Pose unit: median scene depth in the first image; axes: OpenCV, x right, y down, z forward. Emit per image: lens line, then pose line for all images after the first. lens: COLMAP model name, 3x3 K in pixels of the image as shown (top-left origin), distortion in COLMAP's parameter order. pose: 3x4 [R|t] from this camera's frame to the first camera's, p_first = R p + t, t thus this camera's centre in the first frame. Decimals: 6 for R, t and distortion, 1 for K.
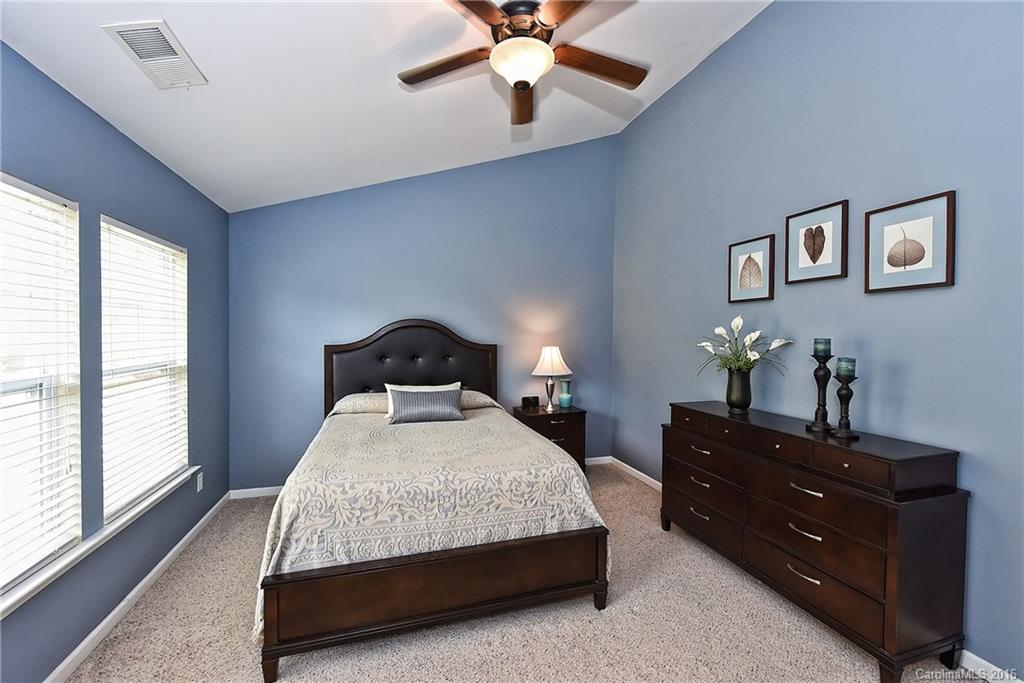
lens RADIAL K [[415.1, 0, 513.6], [0, 415.1, 339.8], [0, 0, 1]] dist [-0.006680, -0.000286]
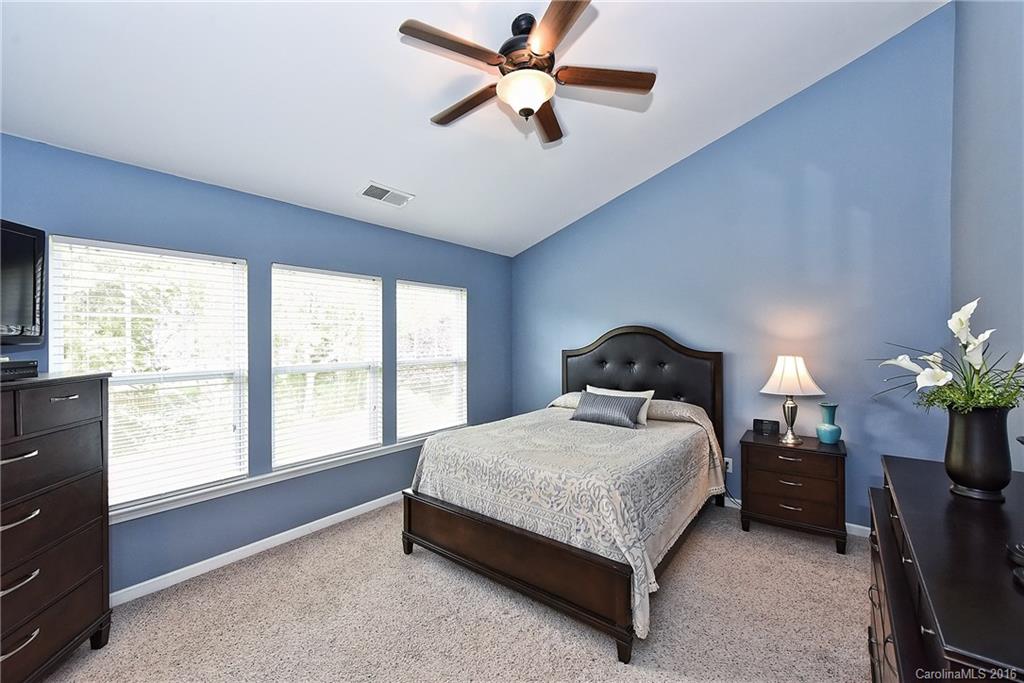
lens RADIAL K [[415.1, 0, 513.4], [0, 415.1, 339.7], [0, 0, 1]] dist [-0.006680, -0.000286]
pose [[0.560130, -0.008278, -0.828364, 0.807564], [-0.004755, 0.999901, -0.013207, -0.001159], [0.828391, 0.011336, 0.560035, 0.332887]]
